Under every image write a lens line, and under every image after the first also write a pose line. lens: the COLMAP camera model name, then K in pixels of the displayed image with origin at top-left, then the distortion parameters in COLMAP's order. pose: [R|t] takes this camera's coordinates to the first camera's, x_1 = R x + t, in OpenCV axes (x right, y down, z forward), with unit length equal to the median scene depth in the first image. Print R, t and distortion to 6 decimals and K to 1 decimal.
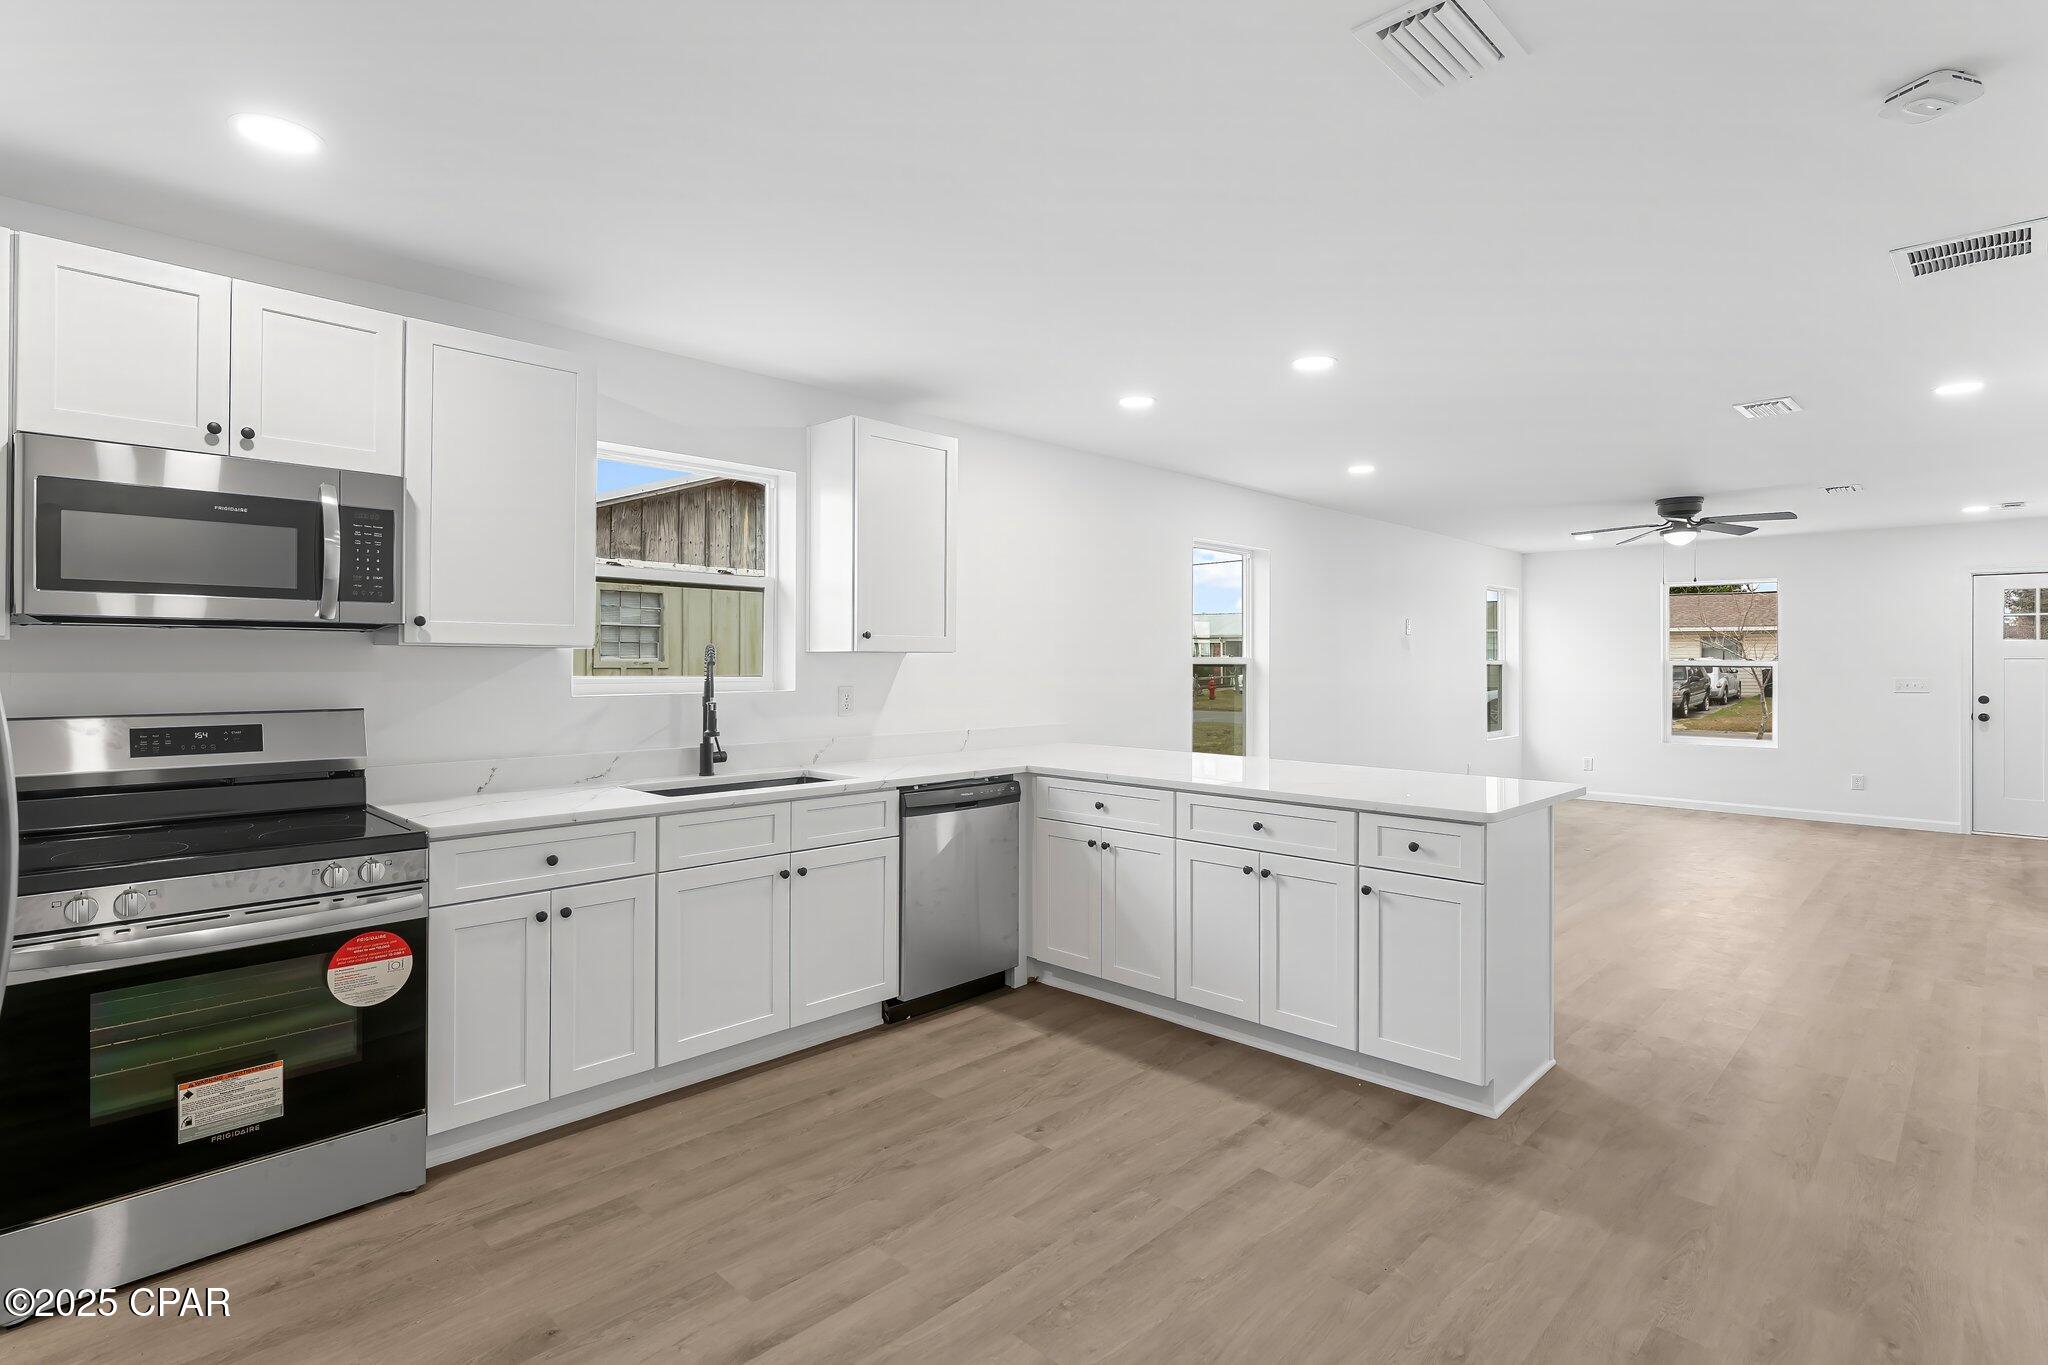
lens RADIAL K [[1005.4, 0, 1005.7], [0, 1005.4, 662.9], [0, 0, 1]] dist [-0.004780, -0.000398]
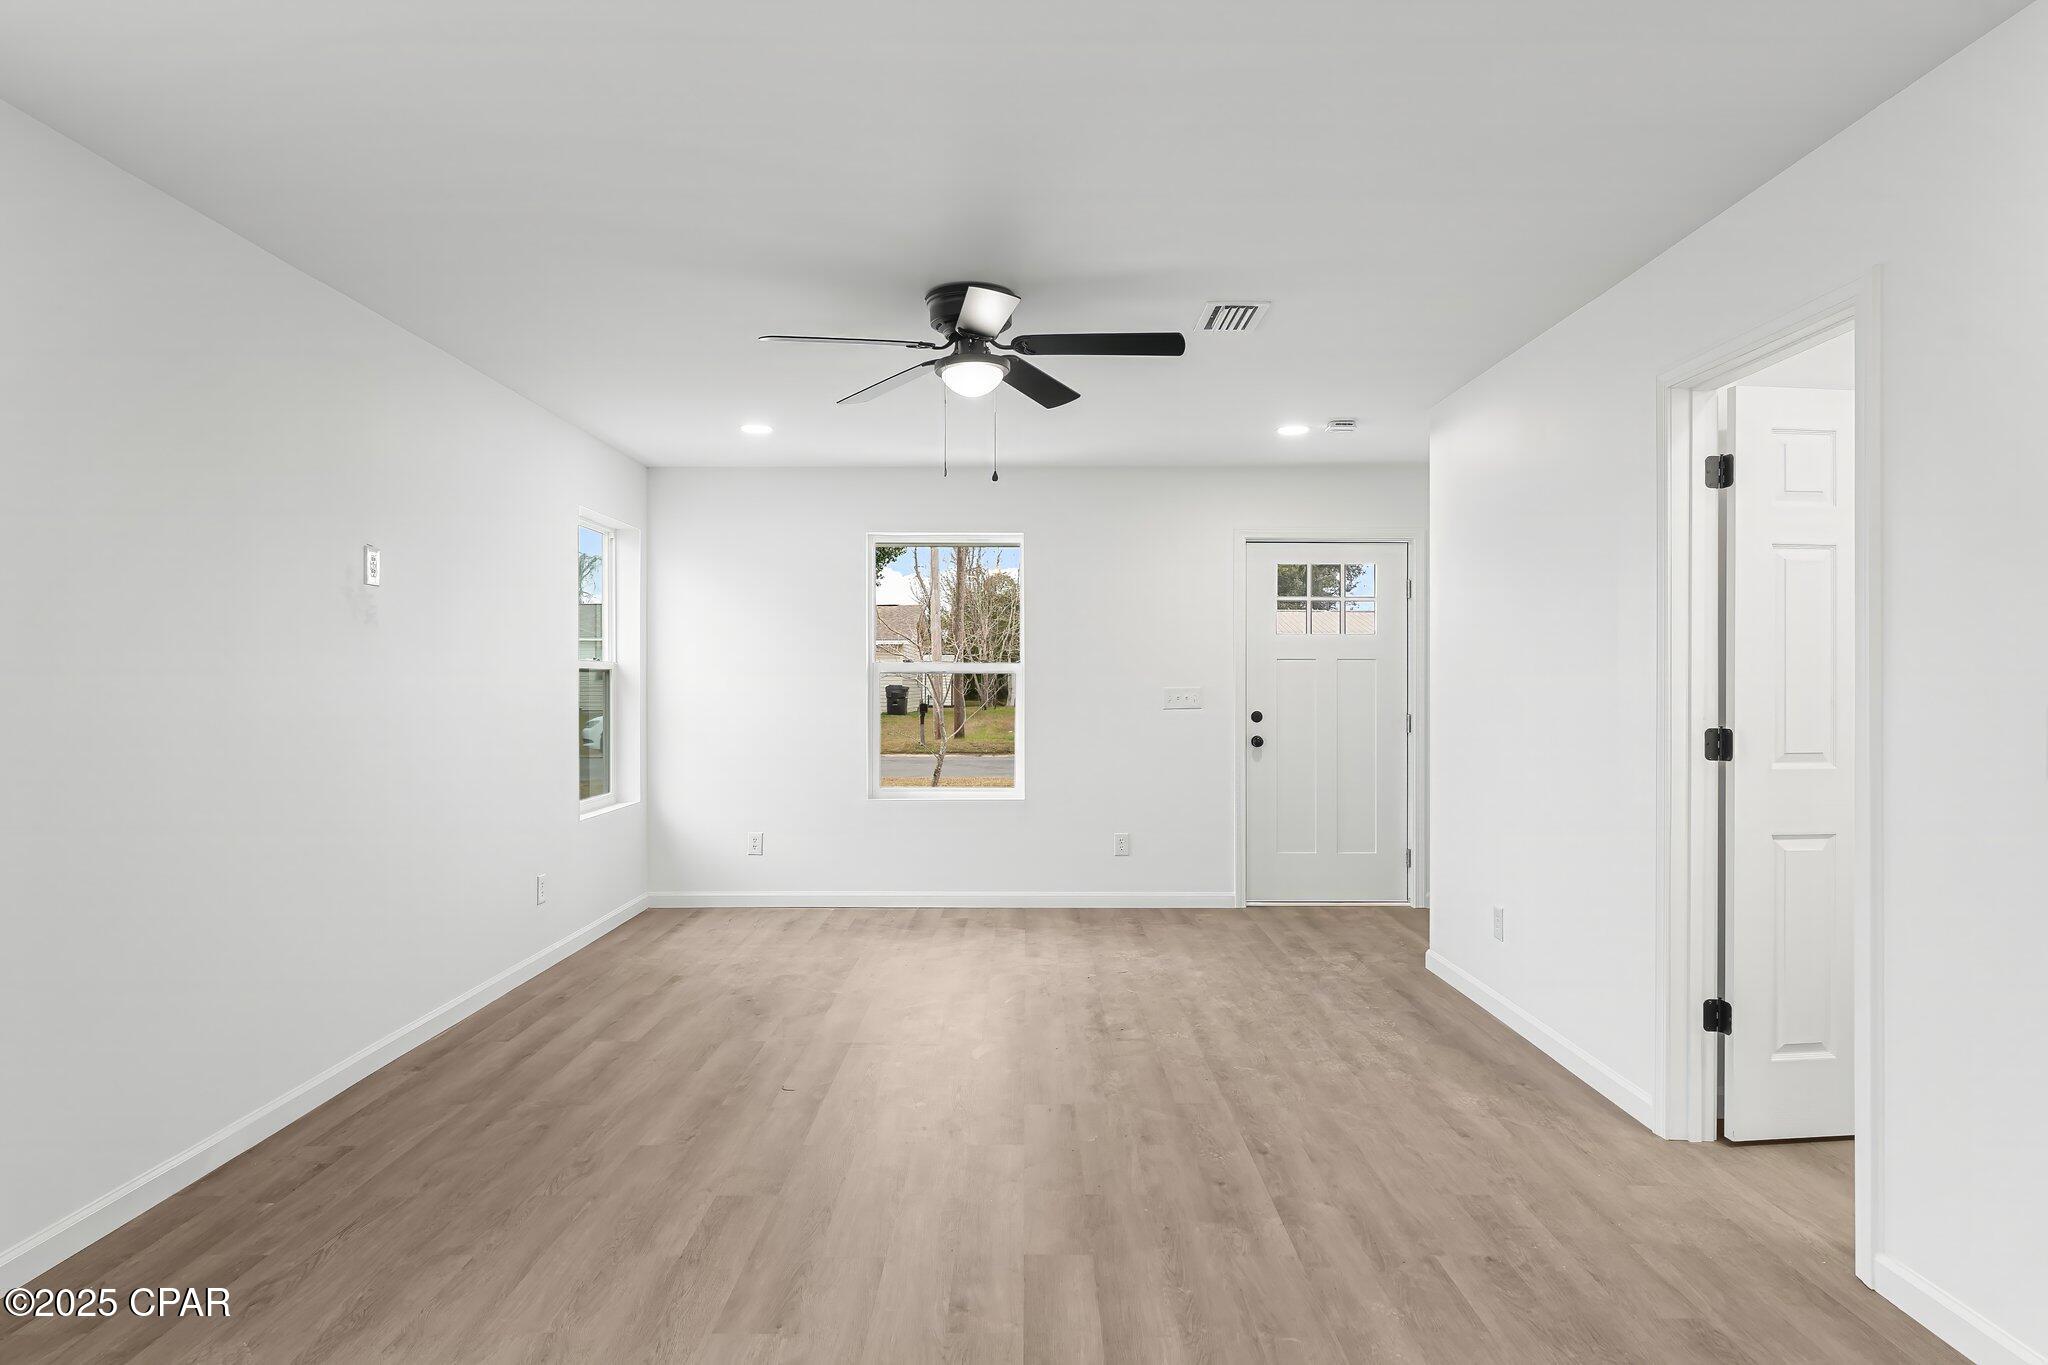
lens RADIAL K [[1180.2, 0, 1022.2], [0, 1180.2, 675.8], [0, 0, 1]] dist [-0.002013, -0.000703]
pose [[0.709561, 0.001068, 0.704643, 0.683428], [0.001571, 0.999994, -0.003098, 0.025093], [-0.704642, 0.003305, 0.709555, 1.320606]]
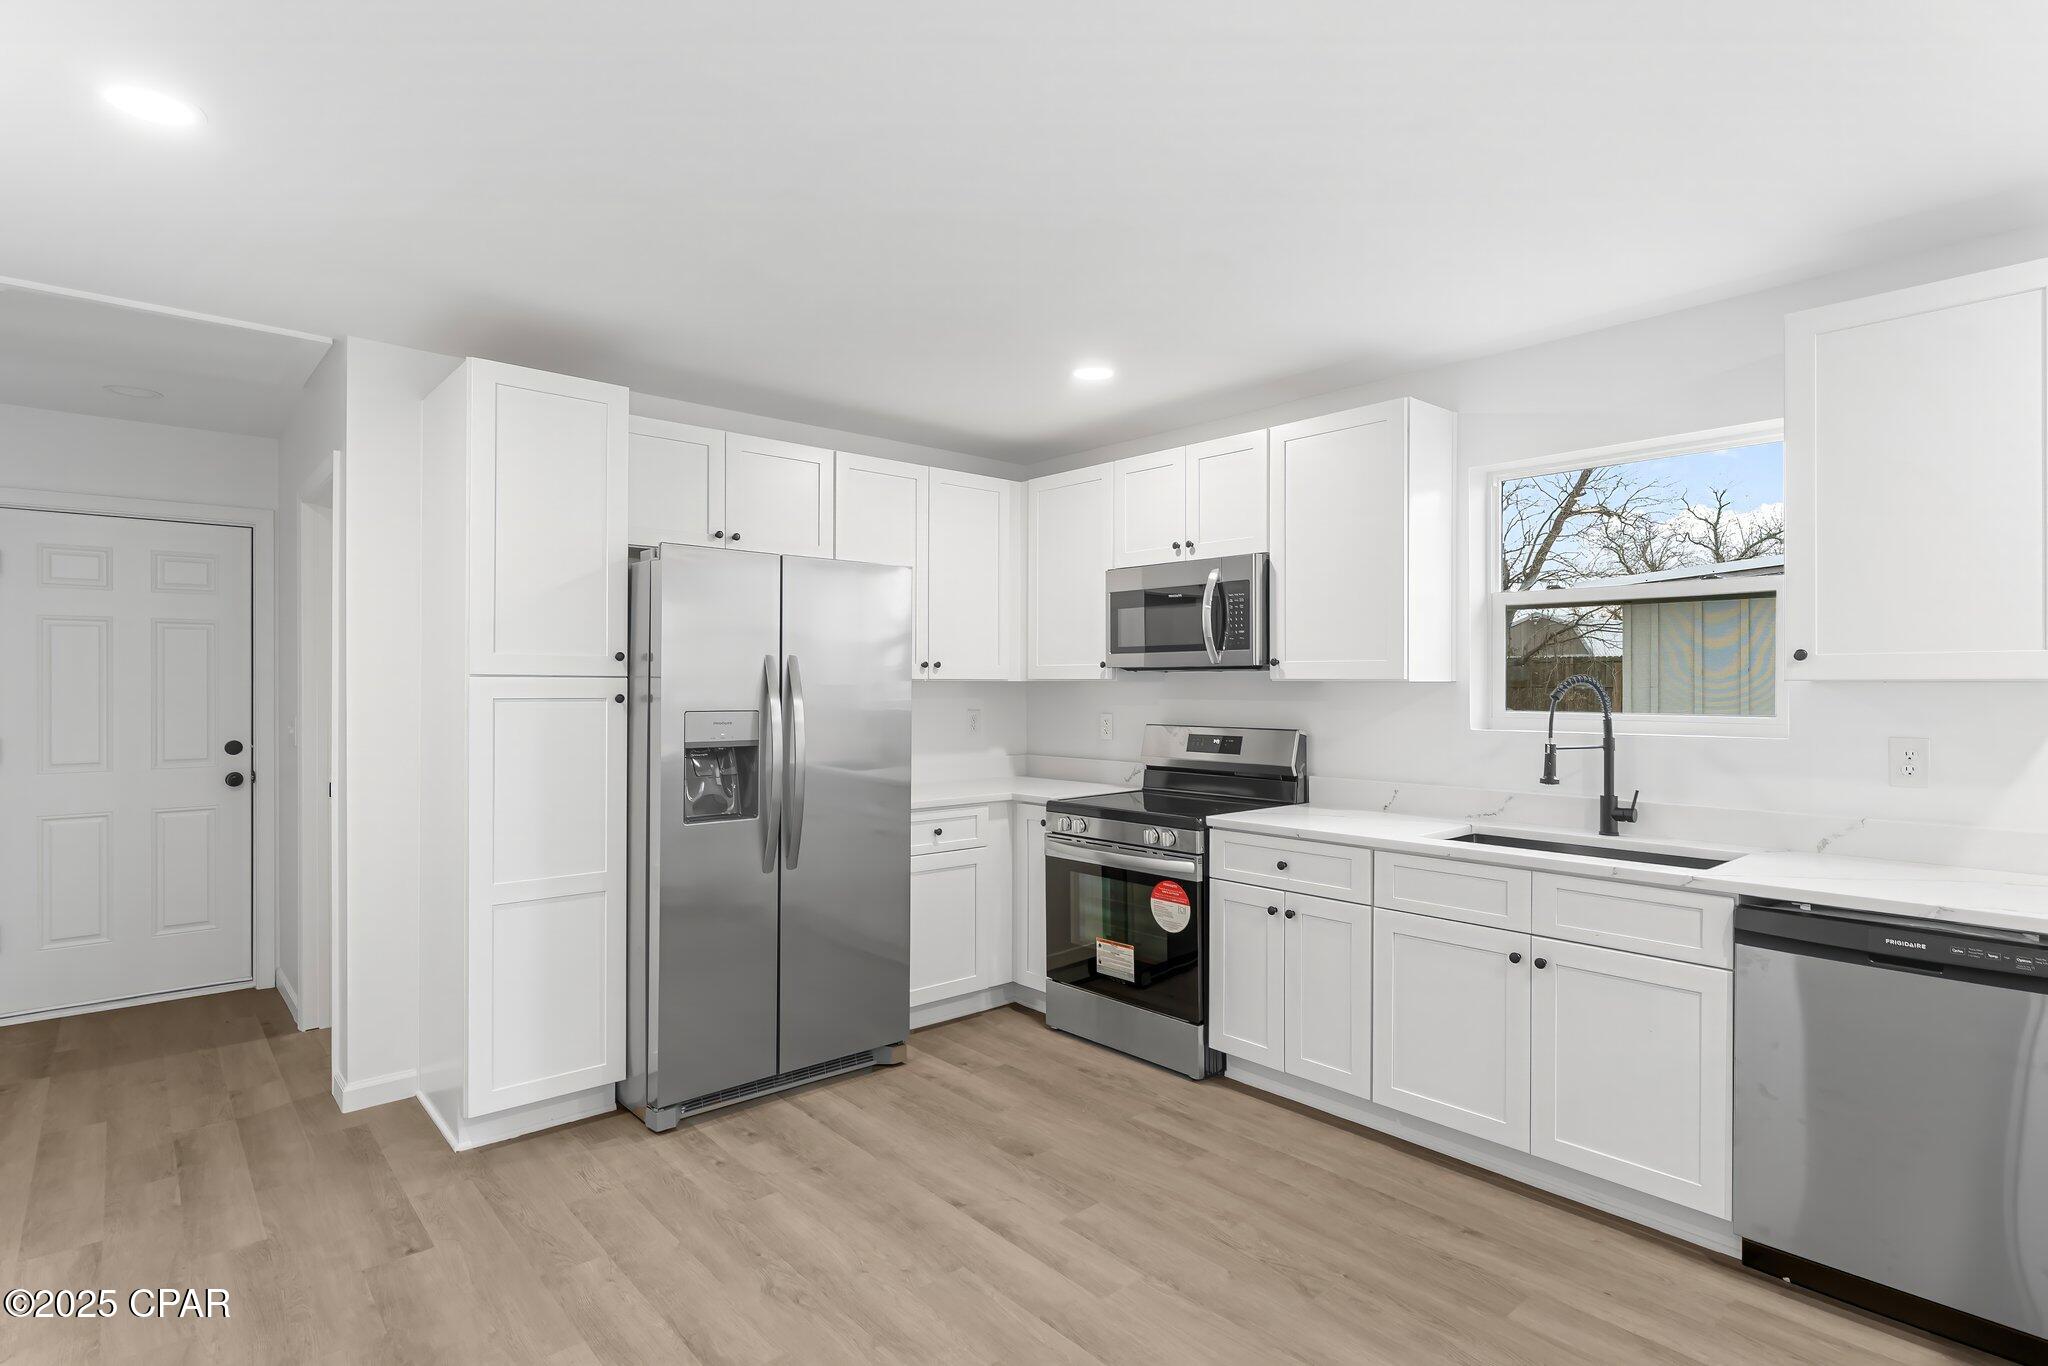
lens RADIAL K [[1005.4, 0, 1033.2], [0, 1005.4, 690.4], [0, 0, 1]] dist [-0.004780, -0.000398]
pose [[-0.051978, 0.002753, -0.998644, 0.653171], [-0.002182, 0.999993, 0.002870, -0.007928], [0.998646, 0.002328, -0.051971, 0.698207]]
